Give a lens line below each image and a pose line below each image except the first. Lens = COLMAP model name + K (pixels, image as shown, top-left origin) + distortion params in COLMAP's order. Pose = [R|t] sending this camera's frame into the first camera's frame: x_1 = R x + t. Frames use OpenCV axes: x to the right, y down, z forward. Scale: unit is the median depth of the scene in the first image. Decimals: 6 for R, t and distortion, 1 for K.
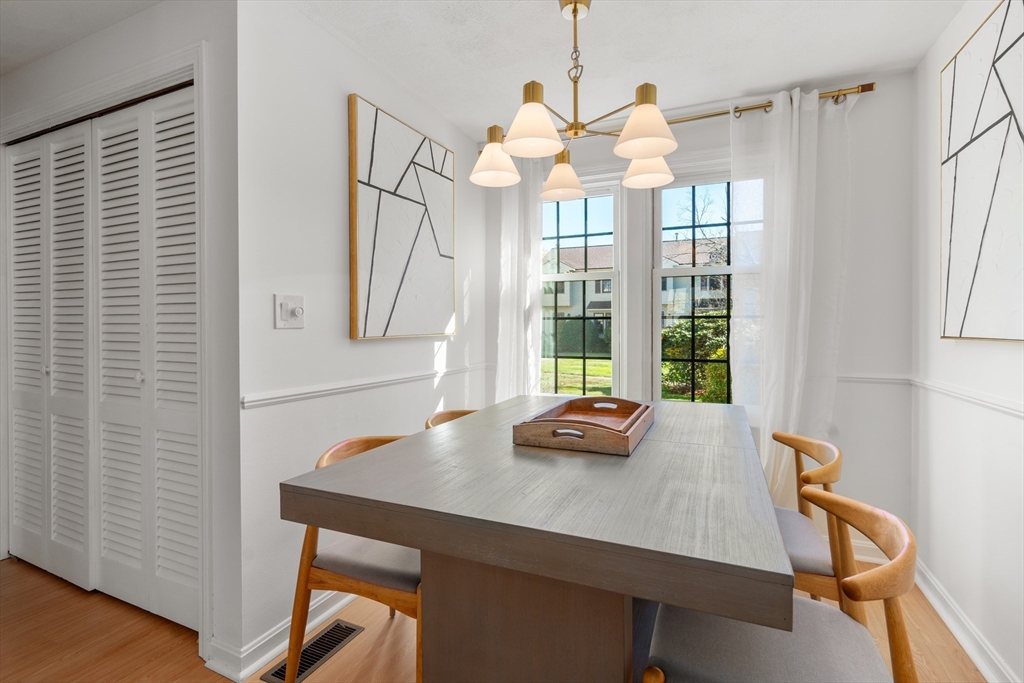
lens RADIAL K [[469.3, 0, 515.4], [0, 469.3, 331.4], [0, 0, 1]] dist [-0.005821, 0.001264]
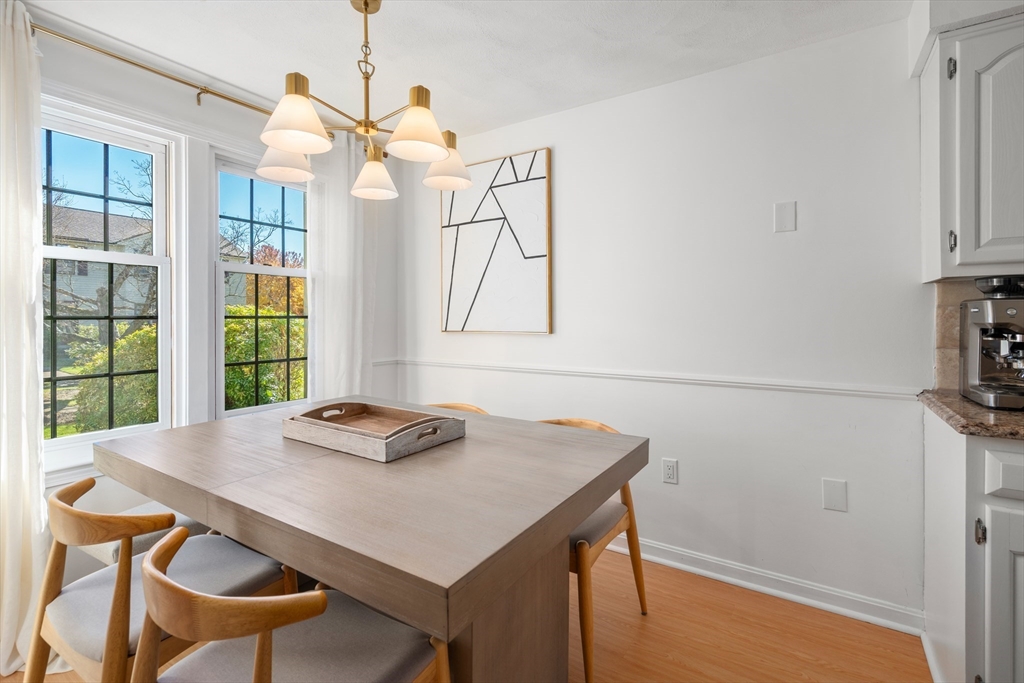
lens RADIAL K [[469.3, 0, 496.7], [0, 469.3, 321.0], [0, 0, 1]] dist [-0.005821, 0.001264]
pose [[0.173713, -0.005590, 0.984780, -0.556416], [0.014905, 0.999884, 0.003046, -0.021413], [-0.984683, 0.014149, 0.173776, 0.410582]]
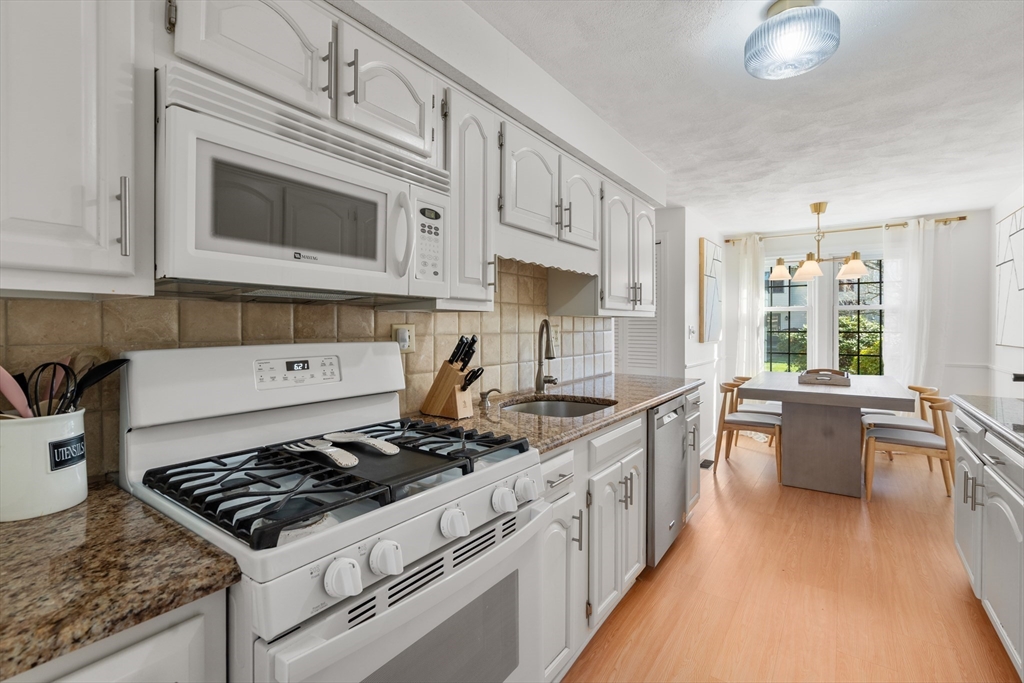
lens RADIAL K [[469.3, 0, 510.1], [0, 469.3, 329.1], [0, 0, 1]] dist [-0.005821, 0.001264]
pose [[0.980140, 0.003393, -0.198276, -0.709451], [-0.004350, 0.999981, -0.004391, -0.031846], [0.198257, 0.005166, 0.980136, -1.275303]]
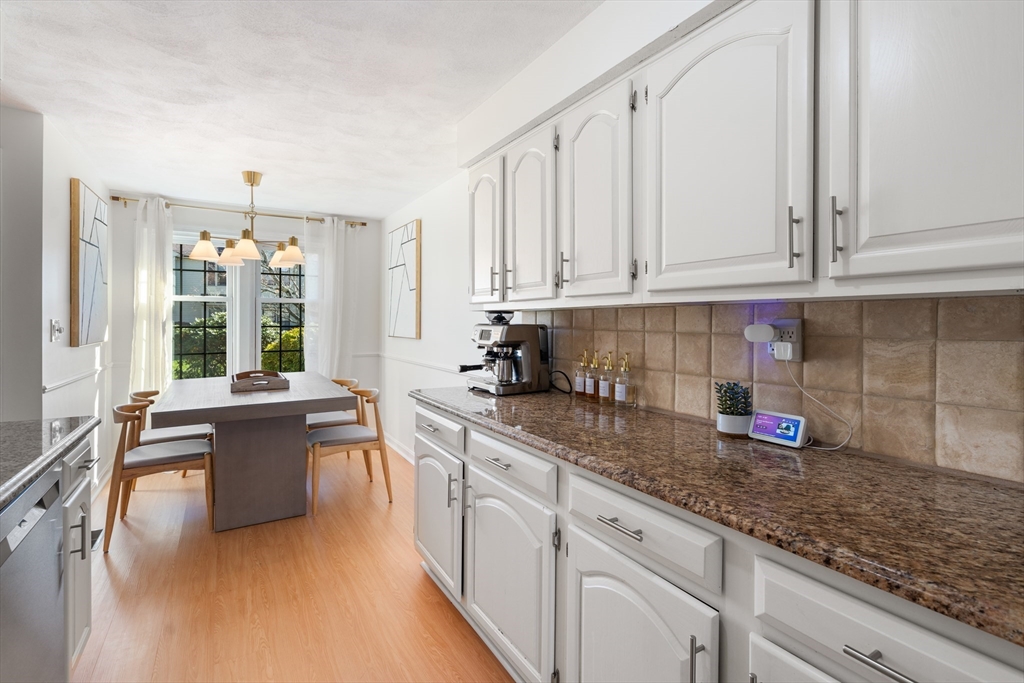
lens RADIAL K [[469.3, 0, 507.1], [0, 469.3, 320.0], [0, 0, 1]] dist [-0.005821, 0.001264]
pose [[0.568327, 0.002920, 0.822797, -0.673916], [0.007295, 0.999937, -0.008587, -0.038297], [-0.822770, 0.010883, 0.568270, -0.799156]]
